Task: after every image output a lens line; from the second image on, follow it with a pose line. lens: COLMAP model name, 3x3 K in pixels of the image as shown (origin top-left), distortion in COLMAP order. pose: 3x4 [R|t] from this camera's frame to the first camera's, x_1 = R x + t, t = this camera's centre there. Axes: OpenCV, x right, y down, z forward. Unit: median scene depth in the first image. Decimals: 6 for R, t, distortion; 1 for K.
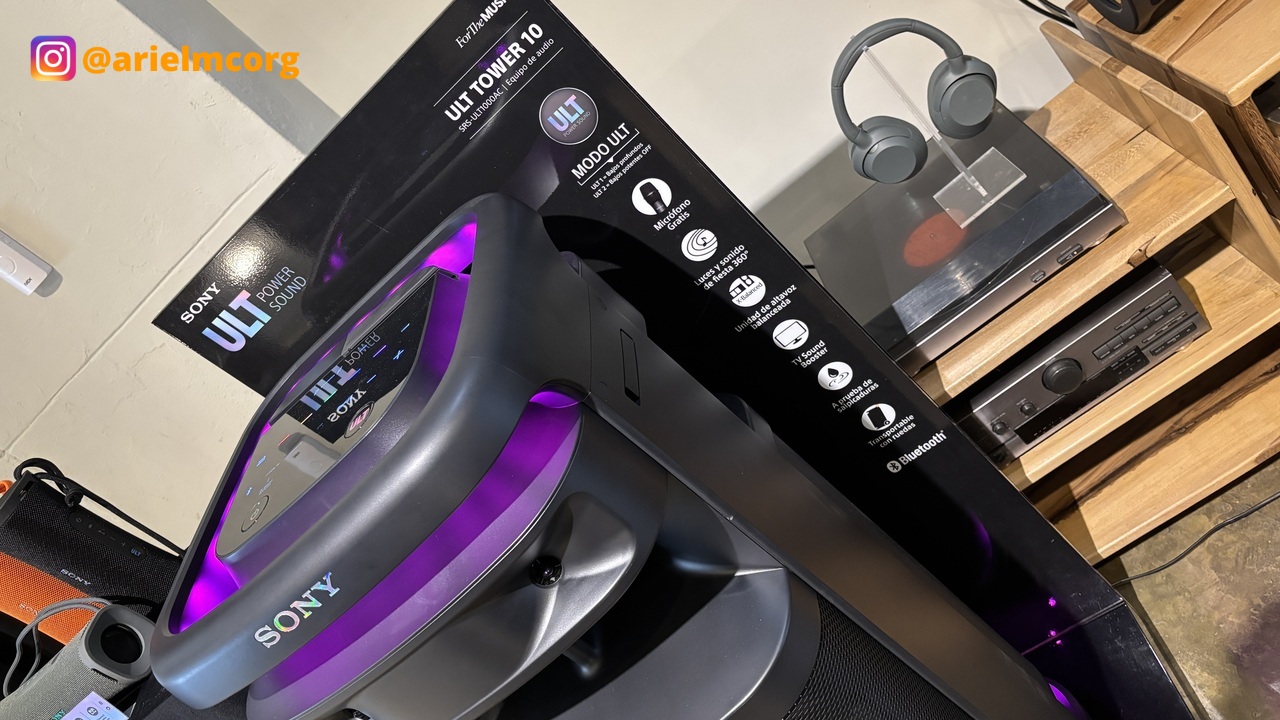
lens RADIAL K [[984.8, 0, 641.9], [0, 984.8, 371.0], [0, 0, 1]] dist [0.102701, -0.335598]
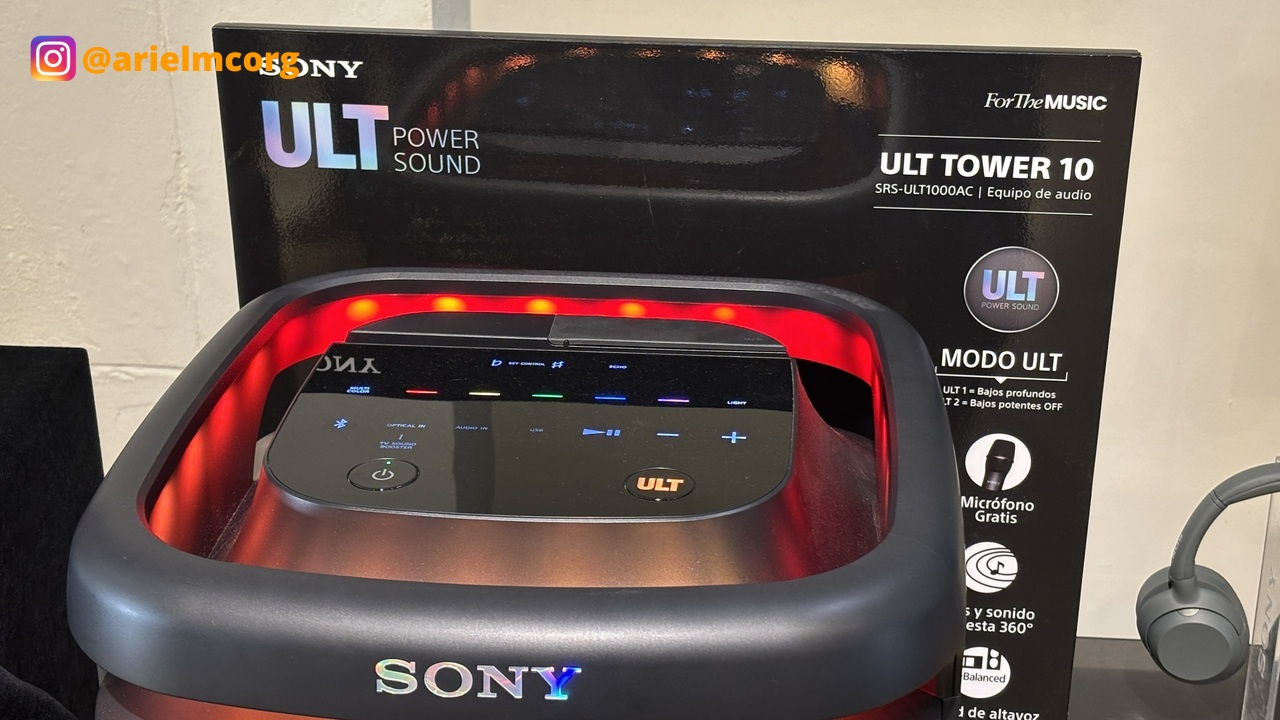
lens RADIAL K [[1971.8, 0, 656.0], [0, 1971.8, 361.9], [0, 0, 1]] dist [0.282265, -1.097056]
pose [[0.722790, 0.672476, 0.159220, -0.396803], [-0.634081, 0.736962, -0.234157, 0.210594], [-0.274804, 0.068287, 0.959072, -0.143380]]
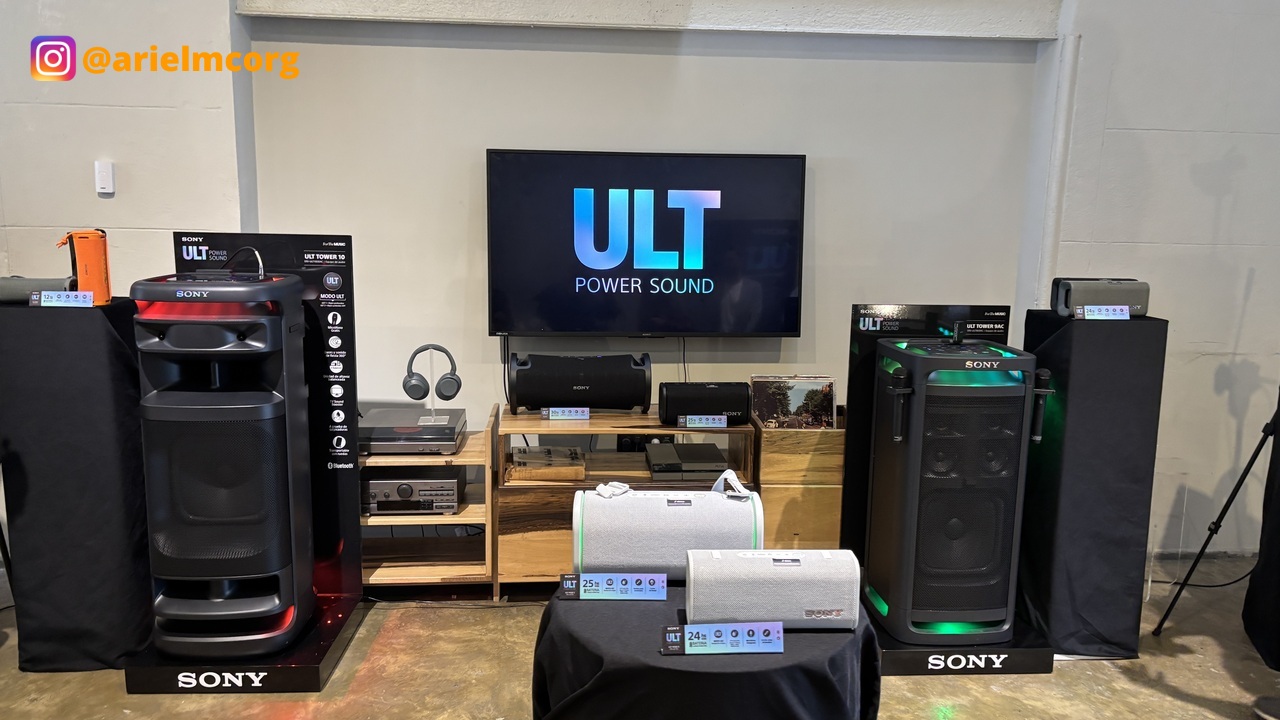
lens RADIAL K [[970.8, 0, 640.0], [0, 970.8, 360.0], [0, 0, 1]] dist [0.036529, -0.008337]
pose [[0.721918, 0.685476, 0.094642, 0.523935], [-0.567426, 0.664694, -0.486014, 0.890567], [-0.396059, 0.297160, 0.868811, -2.094460]]
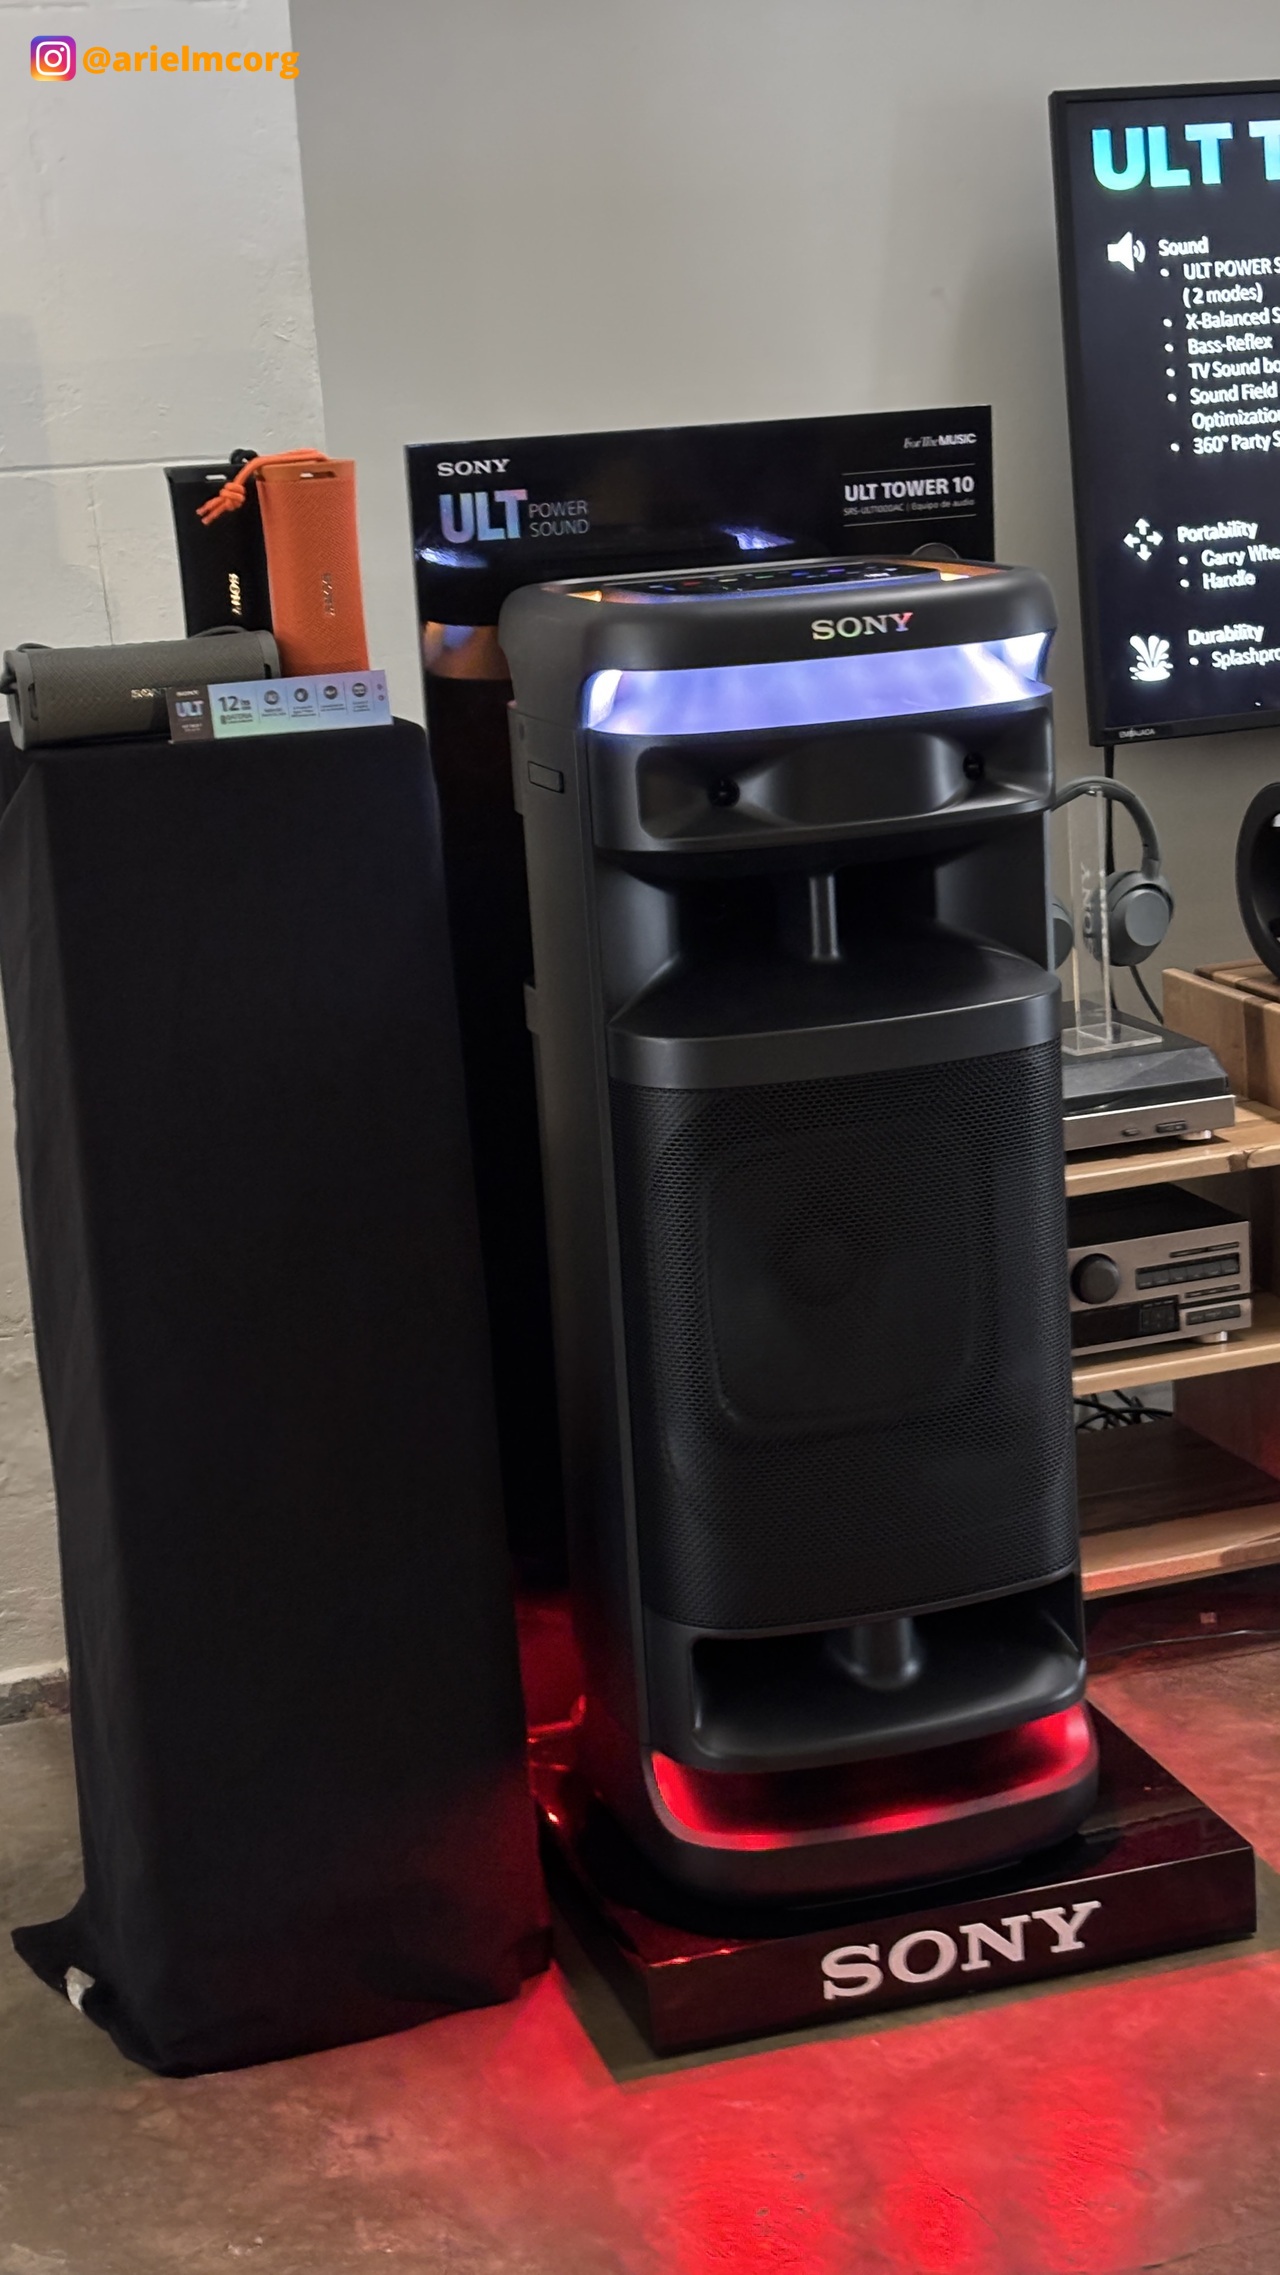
lens RADIAL K [[3407.0, 0, 655.0], [0, 3407.0, 1116.2], [0, 0, 1]] dist [0.248532, -0.980631]
pose [[0.754721, 0.580220, 0.306171, -0.955777], [-0.351160, 0.751492, -0.558521, 2.012015], [-0.554151, 0.314013, 0.770917, -1.194545]]
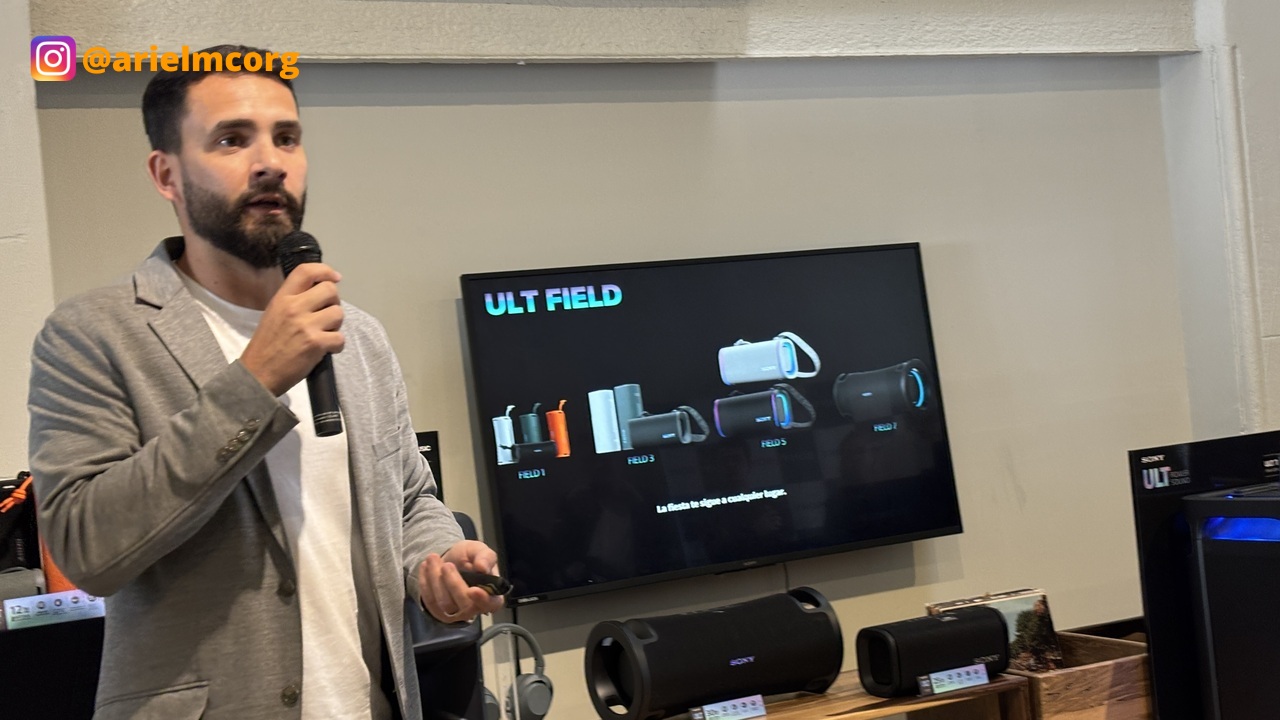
lens RADIAL K [[1924.9, 0, 619.5], [0, 1924.9, 361.5], [0, 0, 1]] dist [0.286245, -1.171776]
pose [[0.733069, 0.611809, 0.297154, -0.980652], [-0.191288, 0.604710, -0.773133, 2.131117], [-0.652701, 0.509918, 0.560325, -1.300768]]
